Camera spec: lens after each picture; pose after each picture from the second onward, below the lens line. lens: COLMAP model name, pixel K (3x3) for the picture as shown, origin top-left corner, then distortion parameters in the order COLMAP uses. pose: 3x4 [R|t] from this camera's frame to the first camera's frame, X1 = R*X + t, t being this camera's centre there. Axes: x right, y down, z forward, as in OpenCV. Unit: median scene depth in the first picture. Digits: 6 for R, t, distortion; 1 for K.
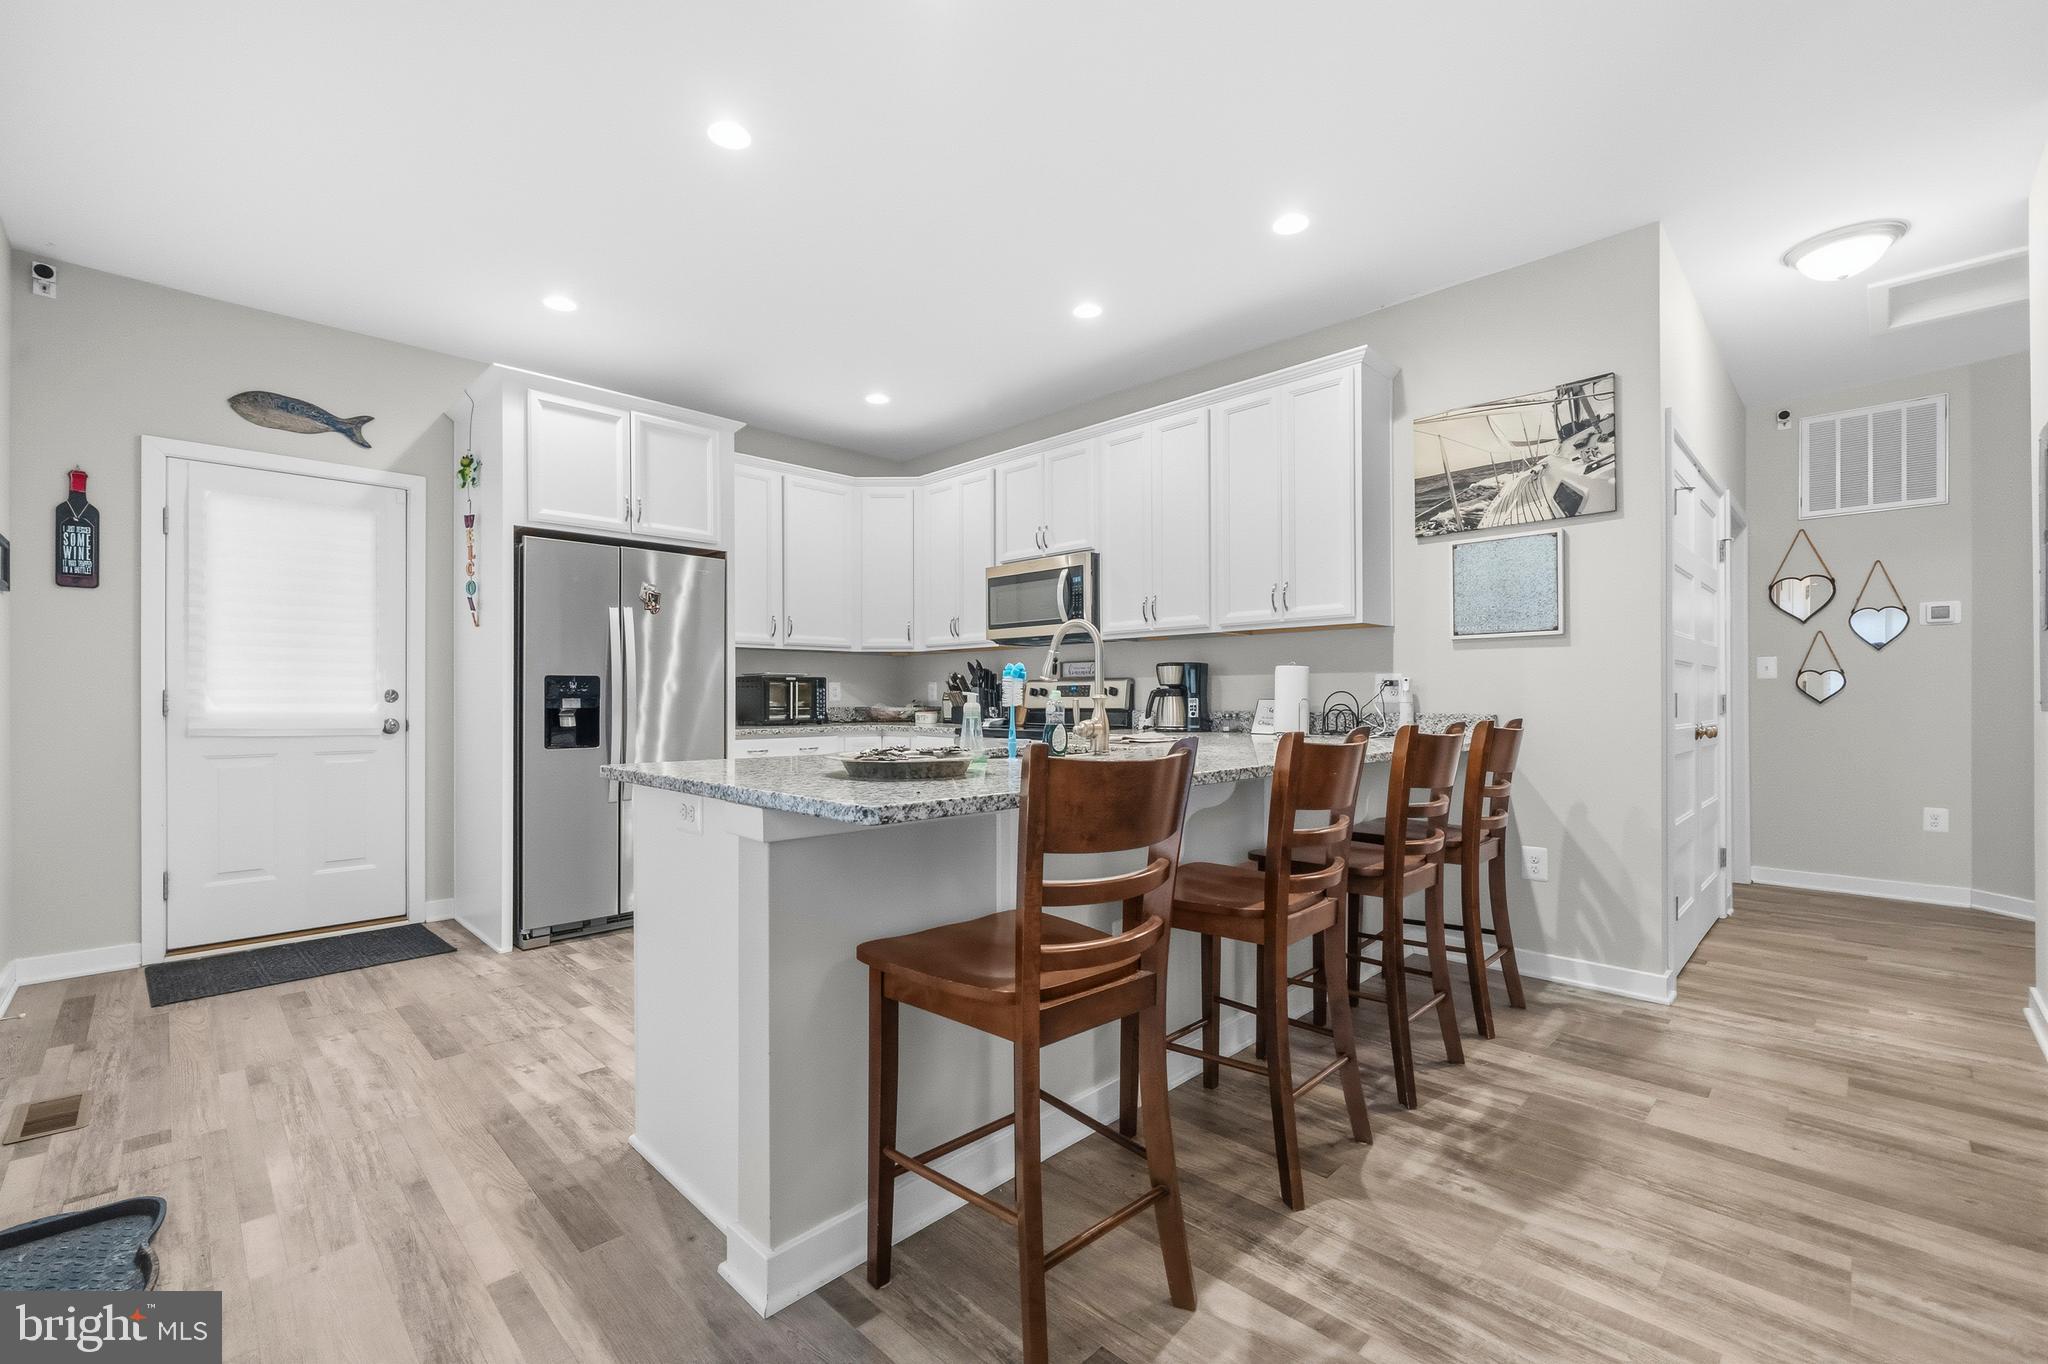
lens RADIAL K [[860.3, 0, 1015.5], [0, 860.3, 692.7], [0, 0, 1]] dist [-0.000863, -0.000634]
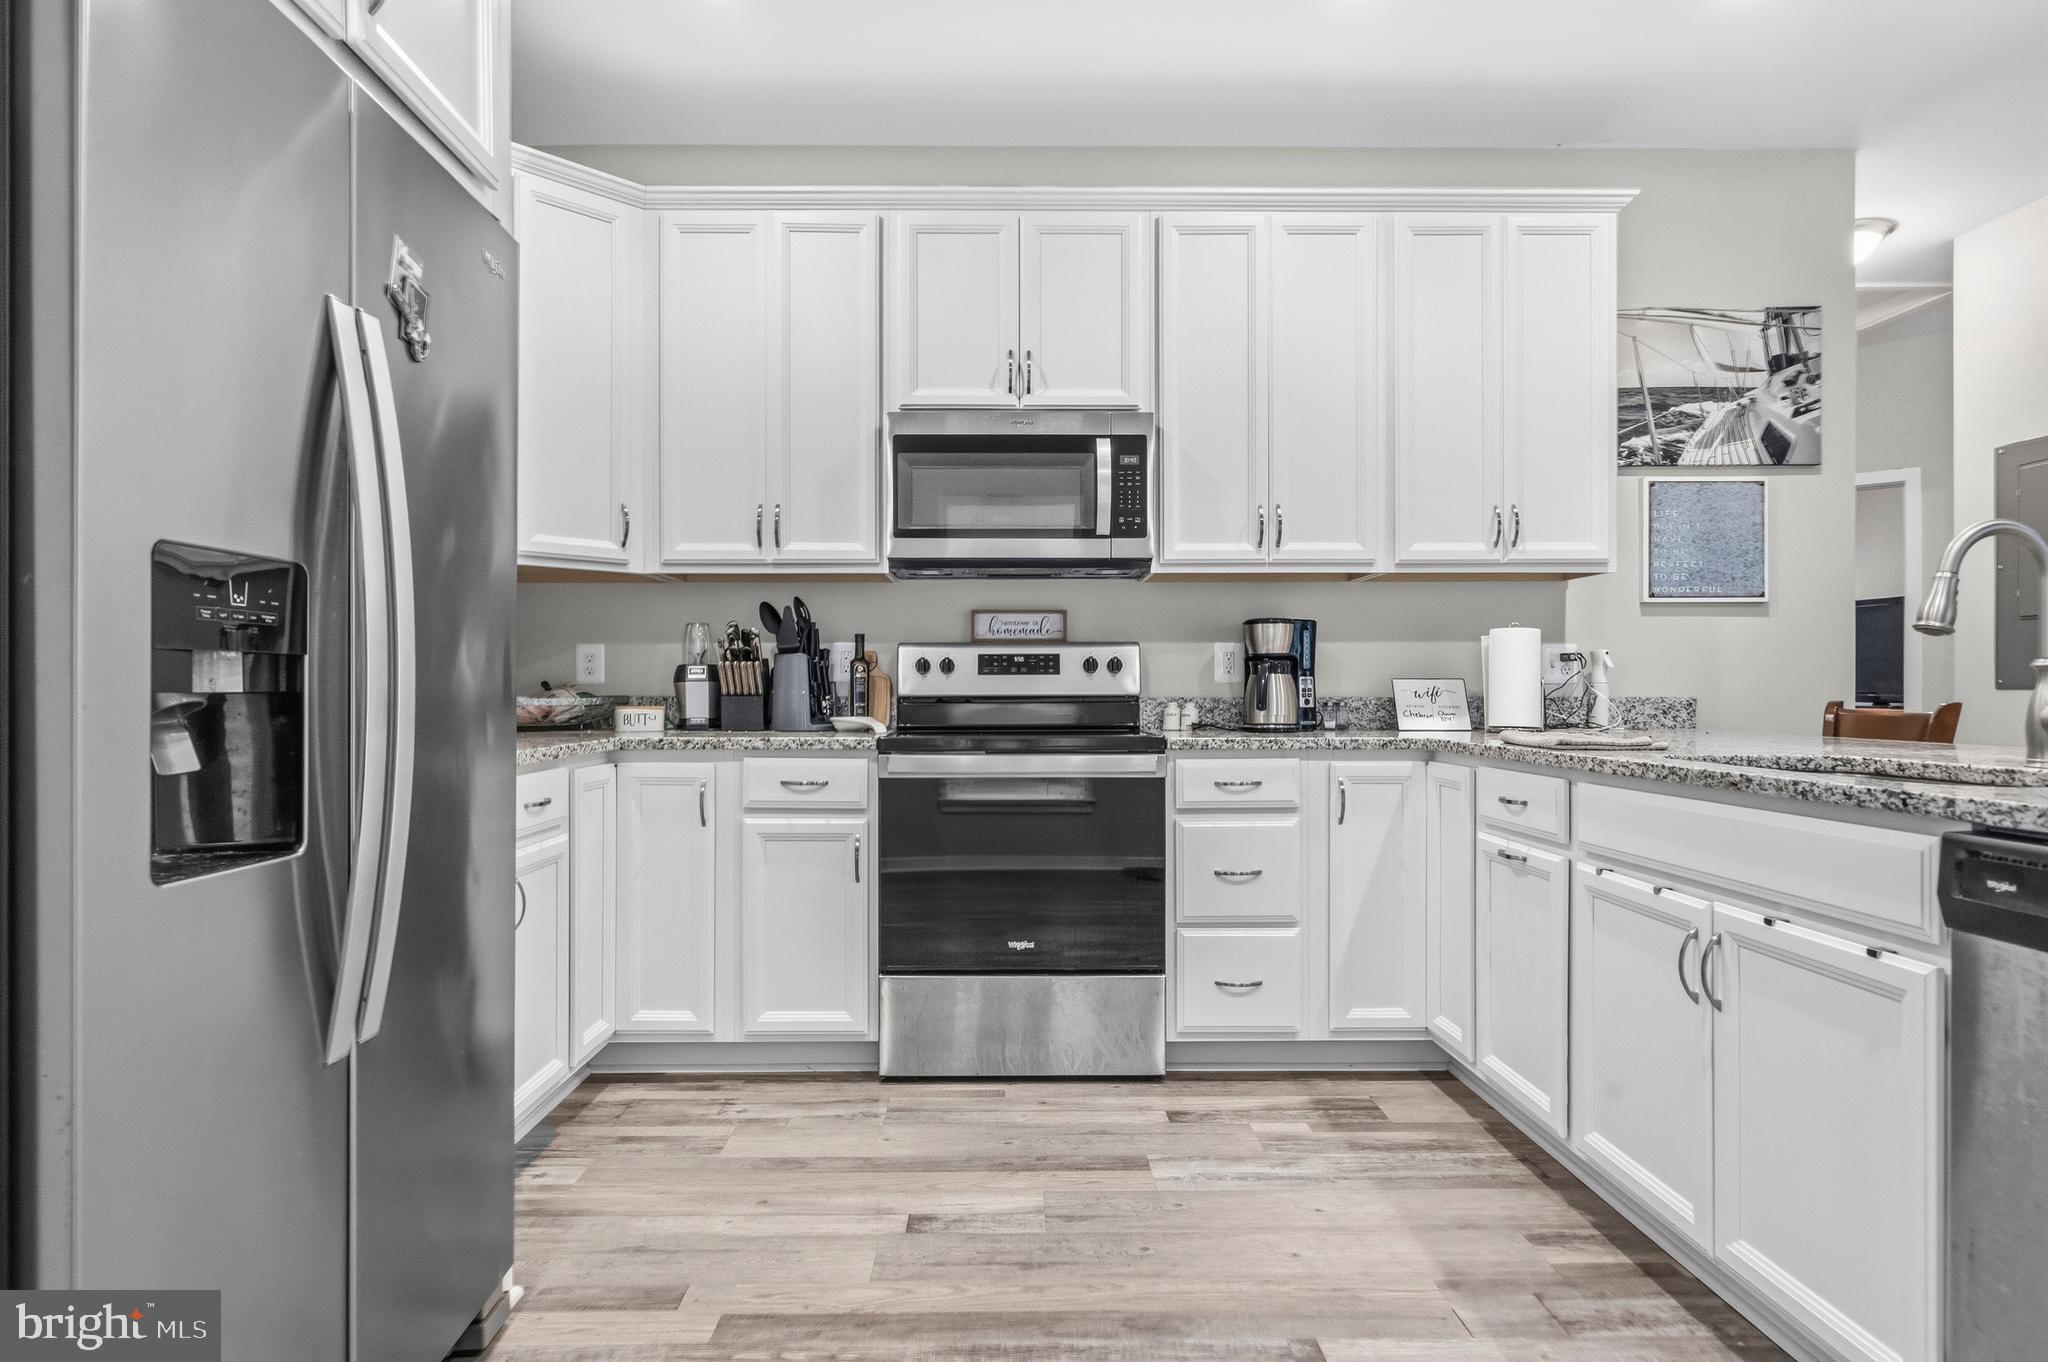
lens RADIAL K [[1142.3, 0, 1014.1], [0, 1142.3, 692.5], [0, 0, 1]] dist [0.001916, 0.000380]
pose [[0.698404, -0.001383, 0.715703, -0.636074], [-0.004685, 0.999968, 0.006503, 0.015812], [-0.715689, -0.007895, 0.698375, 0.684795]]
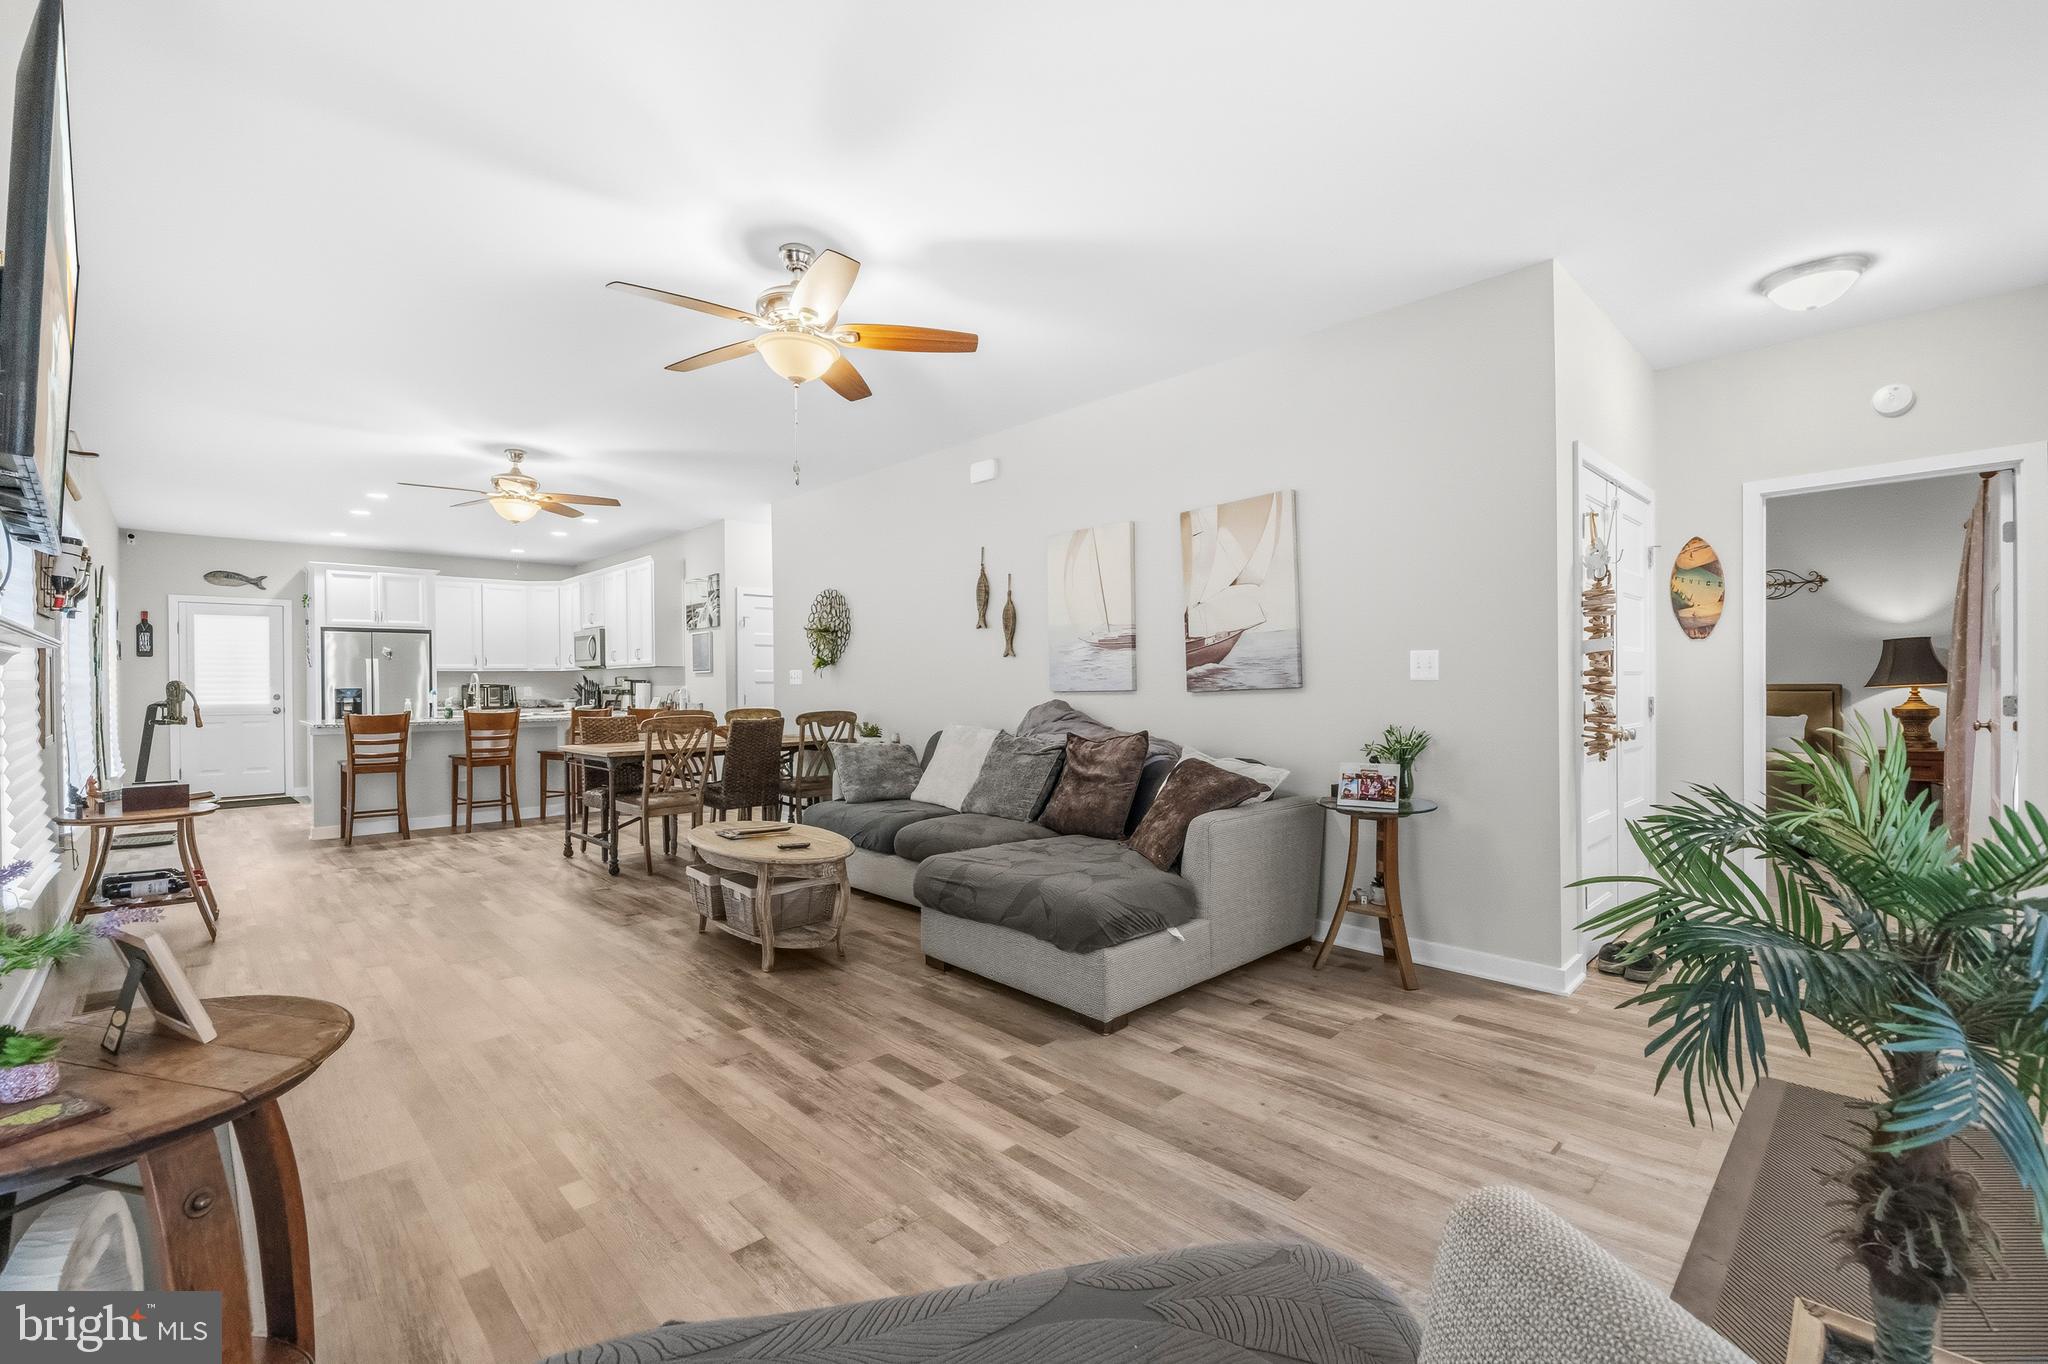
lens RADIAL K [[860.3, 0, 1015.5], [0, 860.3, 692.7], [0, 0, 1]] dist [-0.000863, -0.000634]
pose [[0.999855, -0.005324, -0.016192, 1.469191], [0.005621, 0.999816, 0.018360, -0.044903], [0.016091, -0.018448, 0.999700, -1.447389]]
